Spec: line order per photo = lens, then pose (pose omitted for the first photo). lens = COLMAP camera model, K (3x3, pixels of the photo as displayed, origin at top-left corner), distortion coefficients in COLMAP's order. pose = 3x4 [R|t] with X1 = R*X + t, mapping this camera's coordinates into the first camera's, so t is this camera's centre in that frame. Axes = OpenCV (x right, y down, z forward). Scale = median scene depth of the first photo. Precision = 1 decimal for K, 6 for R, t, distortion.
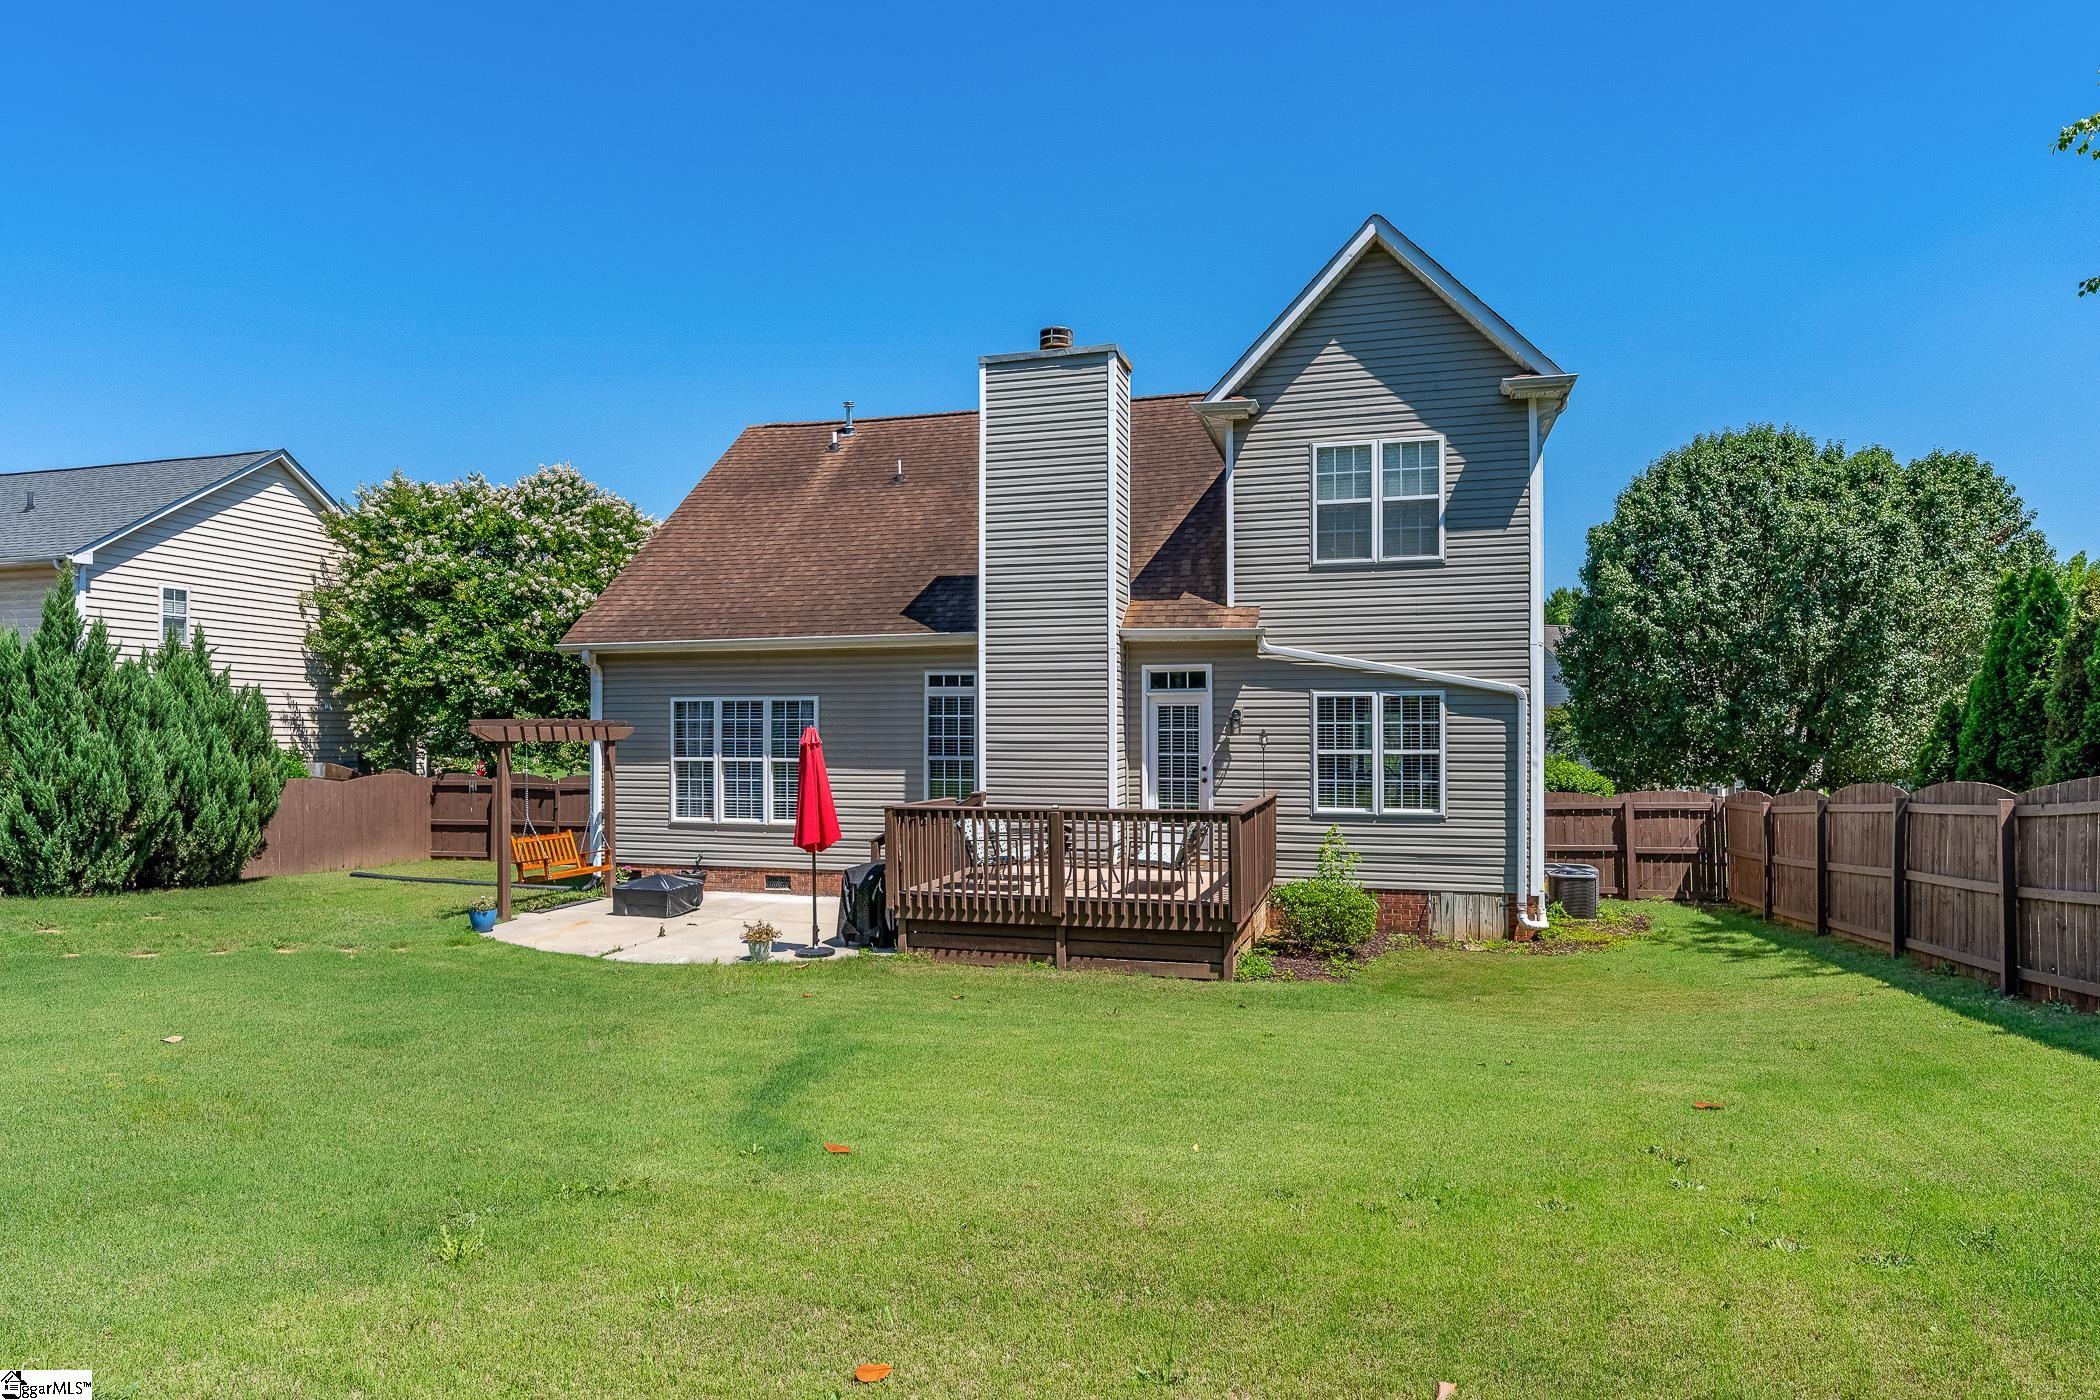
lens RADIAL K [[1199.2, 0, 1048.9], [0, 1199.2, 730.5], [0, 0, 1]] dist [0.004818, 0.000347]
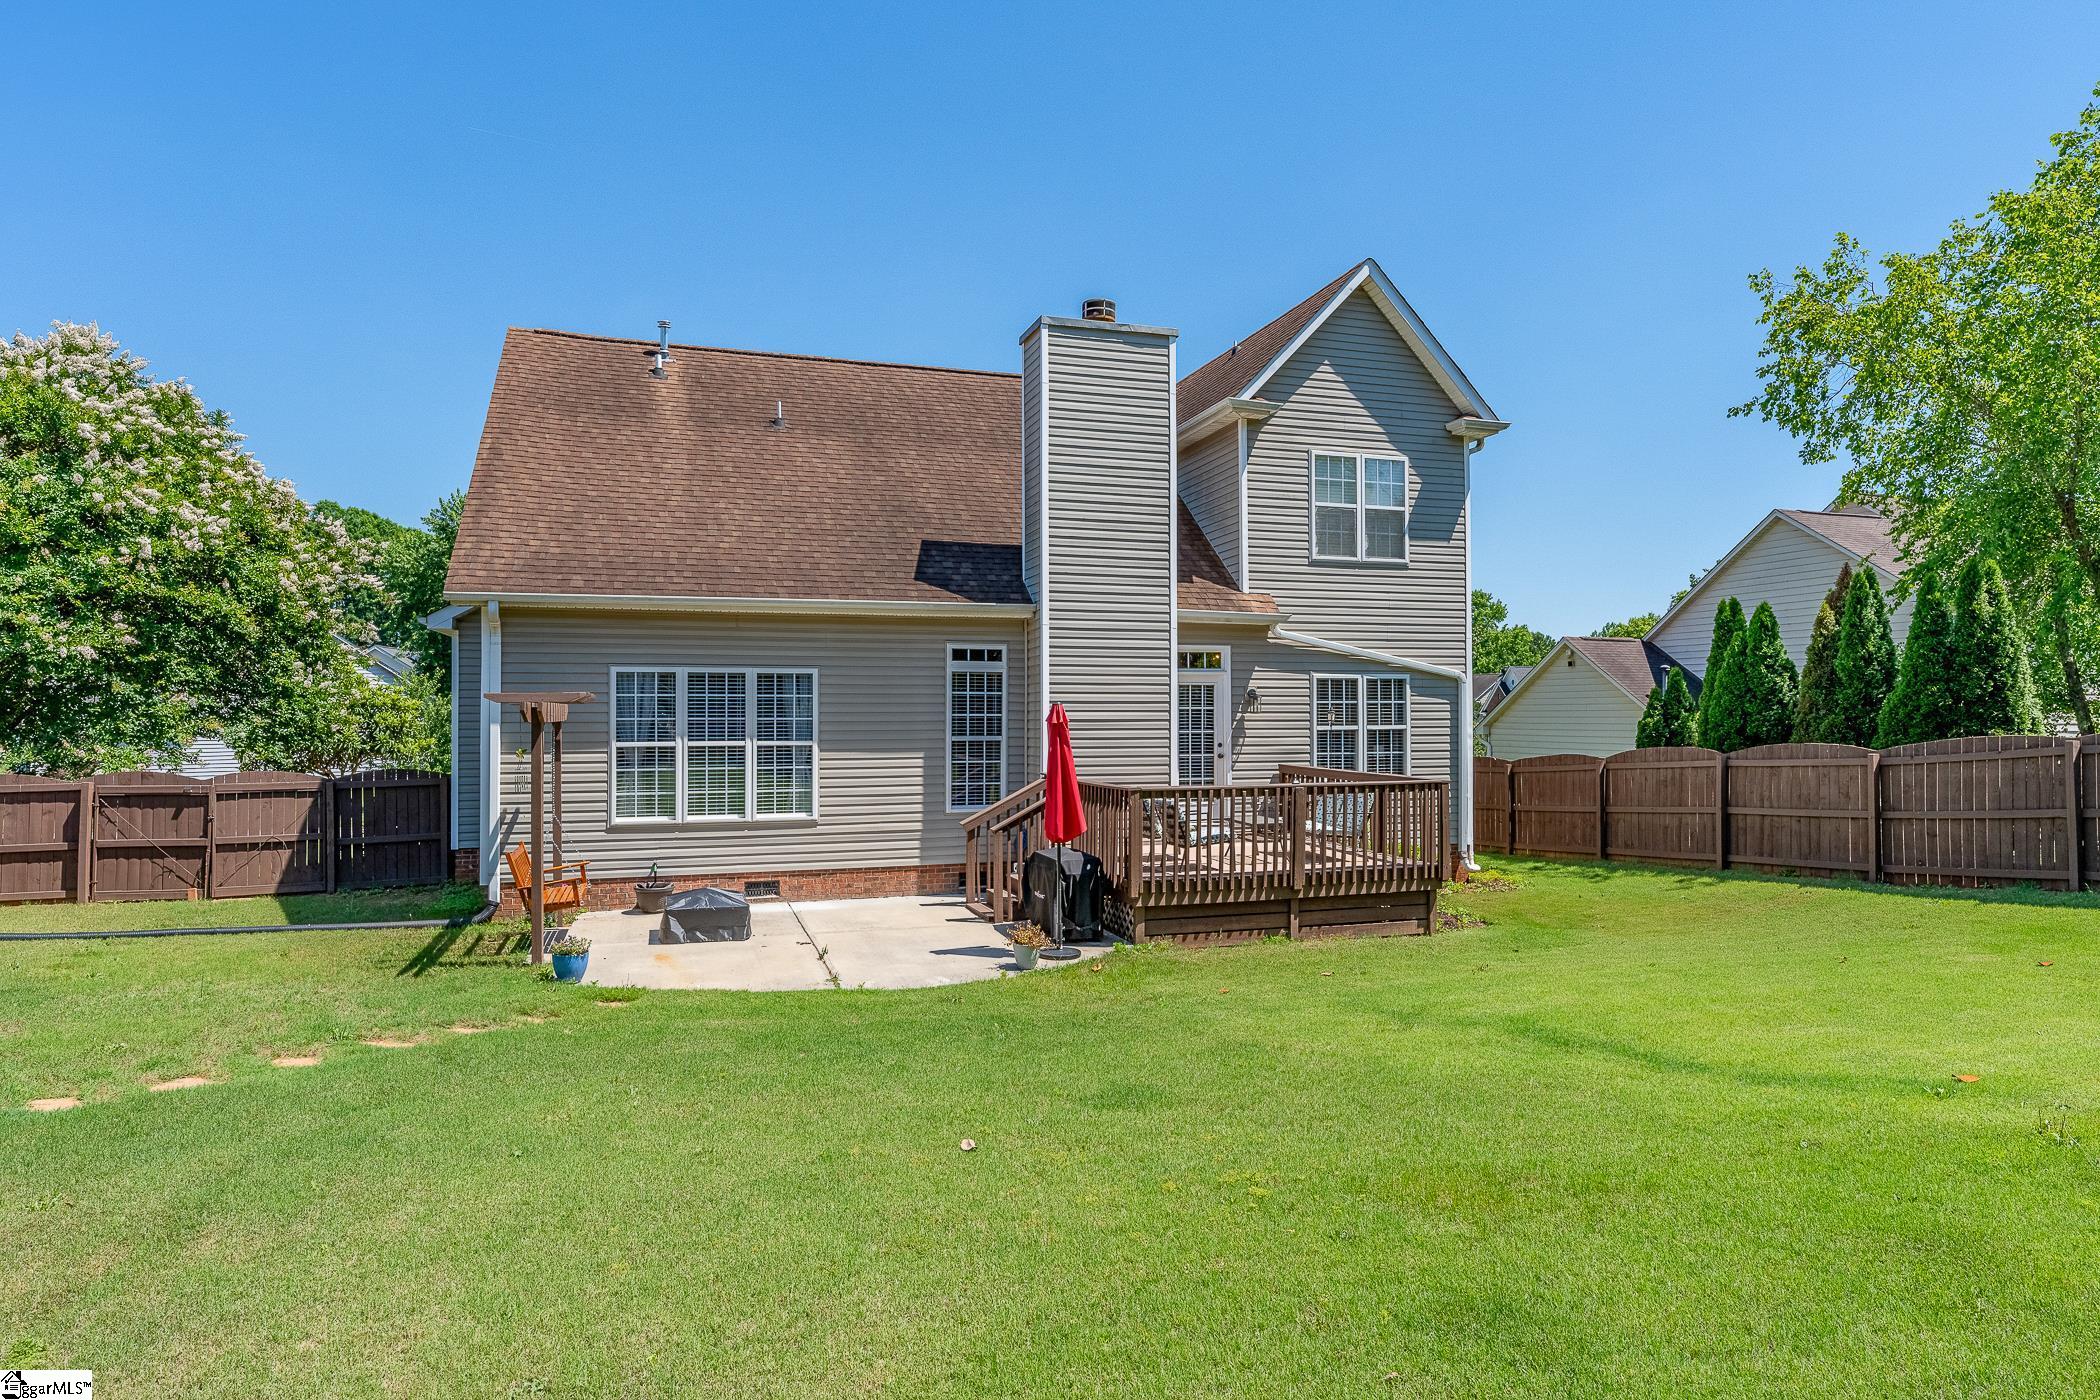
lens RADIAL K [[1199.9, 0, 1049.9], [0, 1199.9, 702.4], [0, 0, 1]] dist [-0.002164, -0.000291]
pose [[0.832007, 0.003538, 0.554754, -0.589598], [0.000419, 0.999975, -0.007006, 0.001750], [-0.554765, 0.006061, 0.831985, 0.210061]]
